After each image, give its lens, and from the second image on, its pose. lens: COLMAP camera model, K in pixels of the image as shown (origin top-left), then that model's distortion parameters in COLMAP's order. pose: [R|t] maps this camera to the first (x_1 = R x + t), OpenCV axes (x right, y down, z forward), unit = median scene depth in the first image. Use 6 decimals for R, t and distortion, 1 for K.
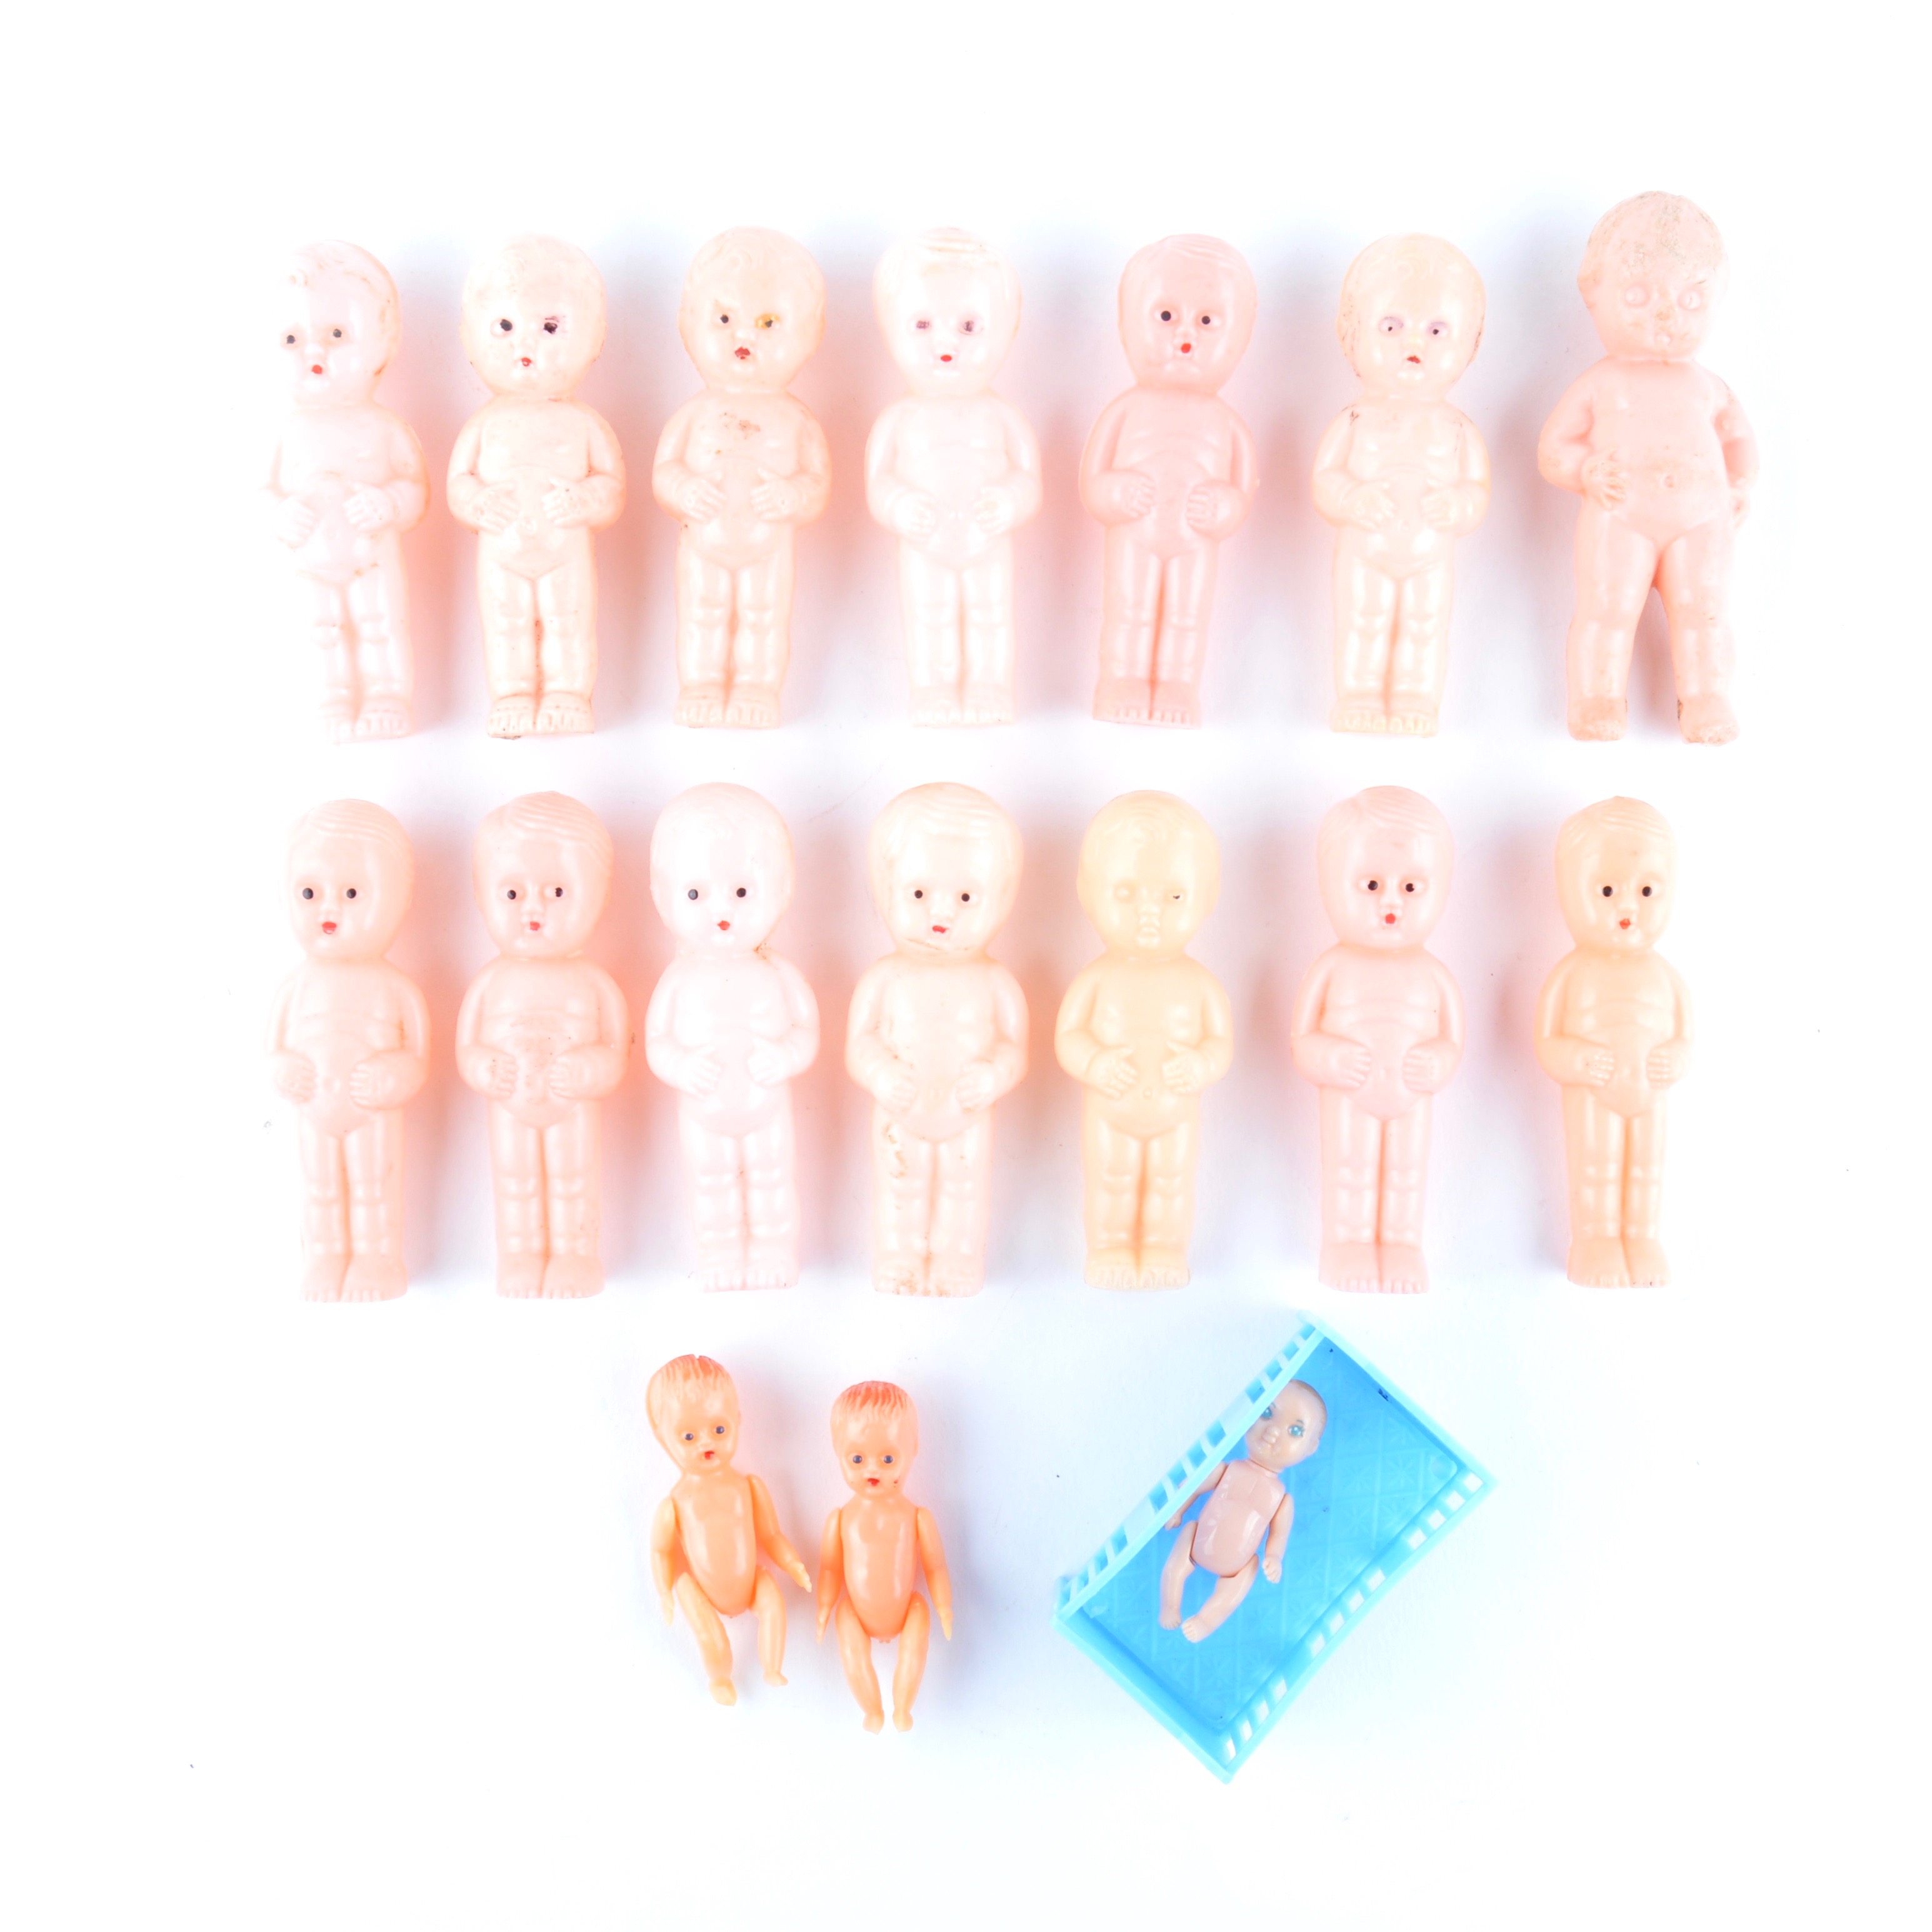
lens RADIAL K [[3267.7, 0, 978.8], [0, 3267.7, 963.6], [0, 0, 1]] dist [-0.125462, 0.000000]
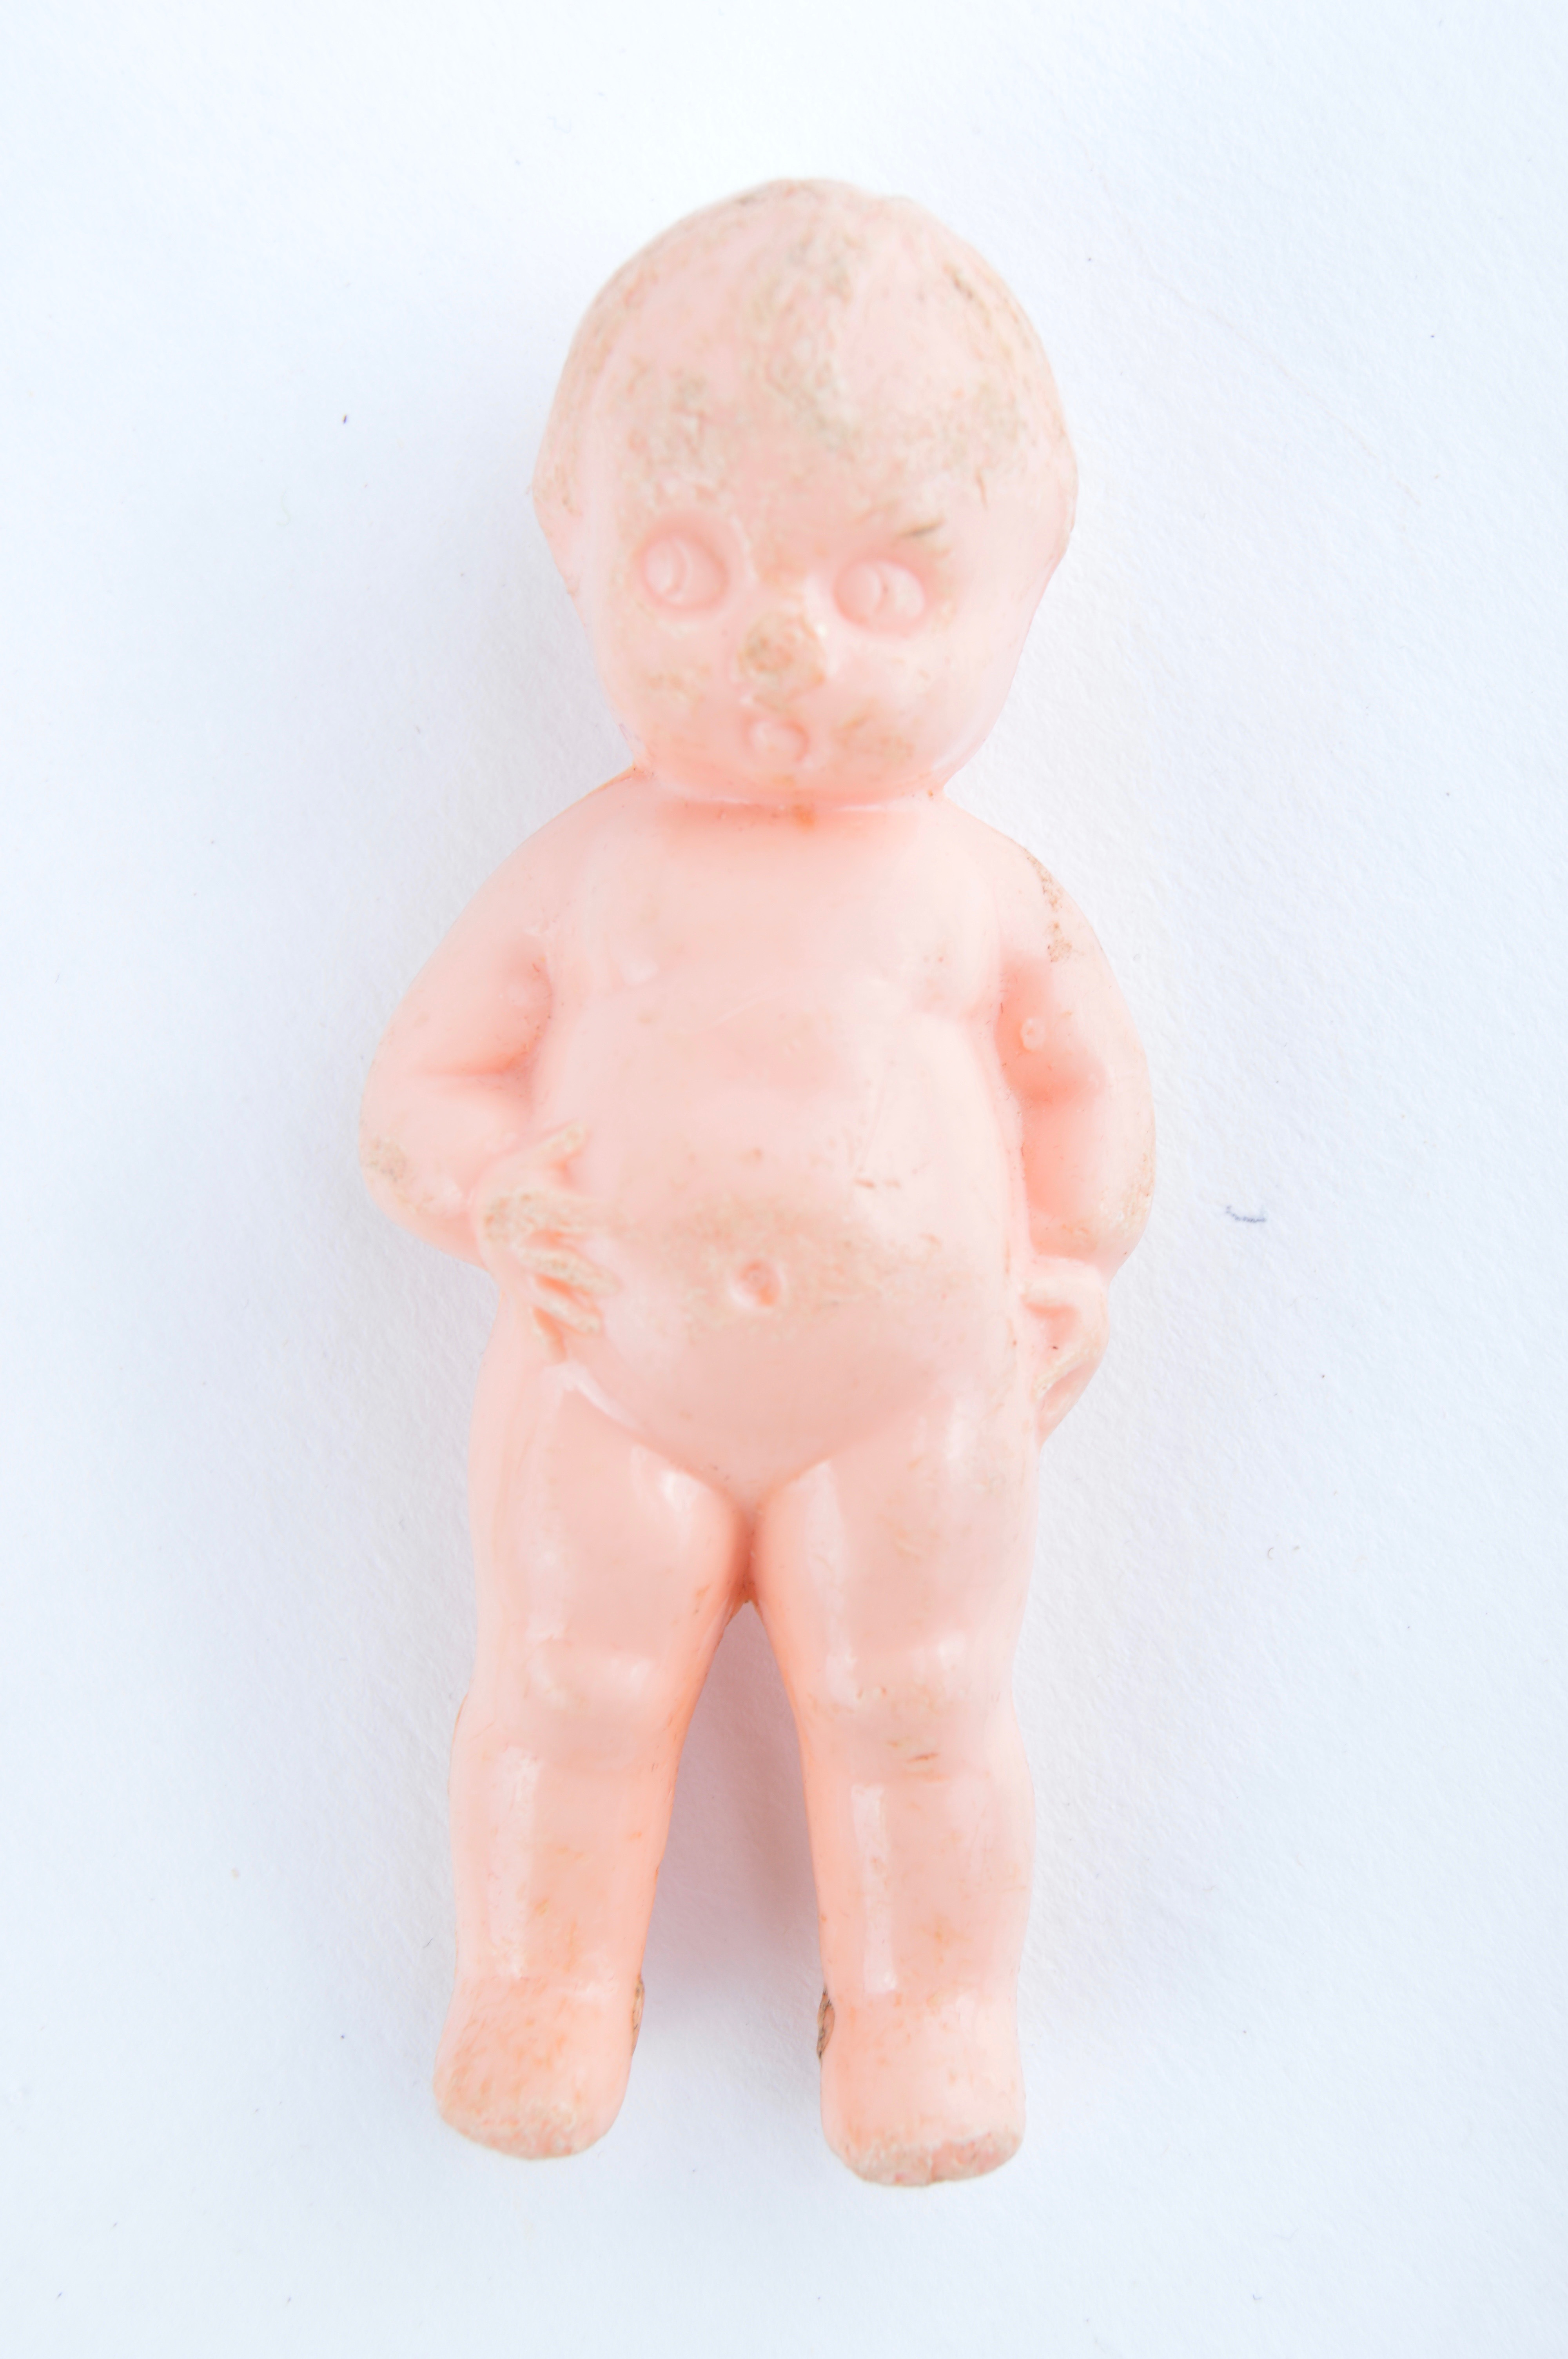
lens RADIAL K [[3732.1, 0, 782.4], [0, 3732.1, 1177.0], [0, 0, 1]] dist [-0.055161, 0.000000]
pose [[0.997861, 0.047485, -0.044934, 0.226046], [-0.045855, 0.998277, 0.036621, -0.166809], [0.046596, -0.034482, 0.998318, 0.684118]]
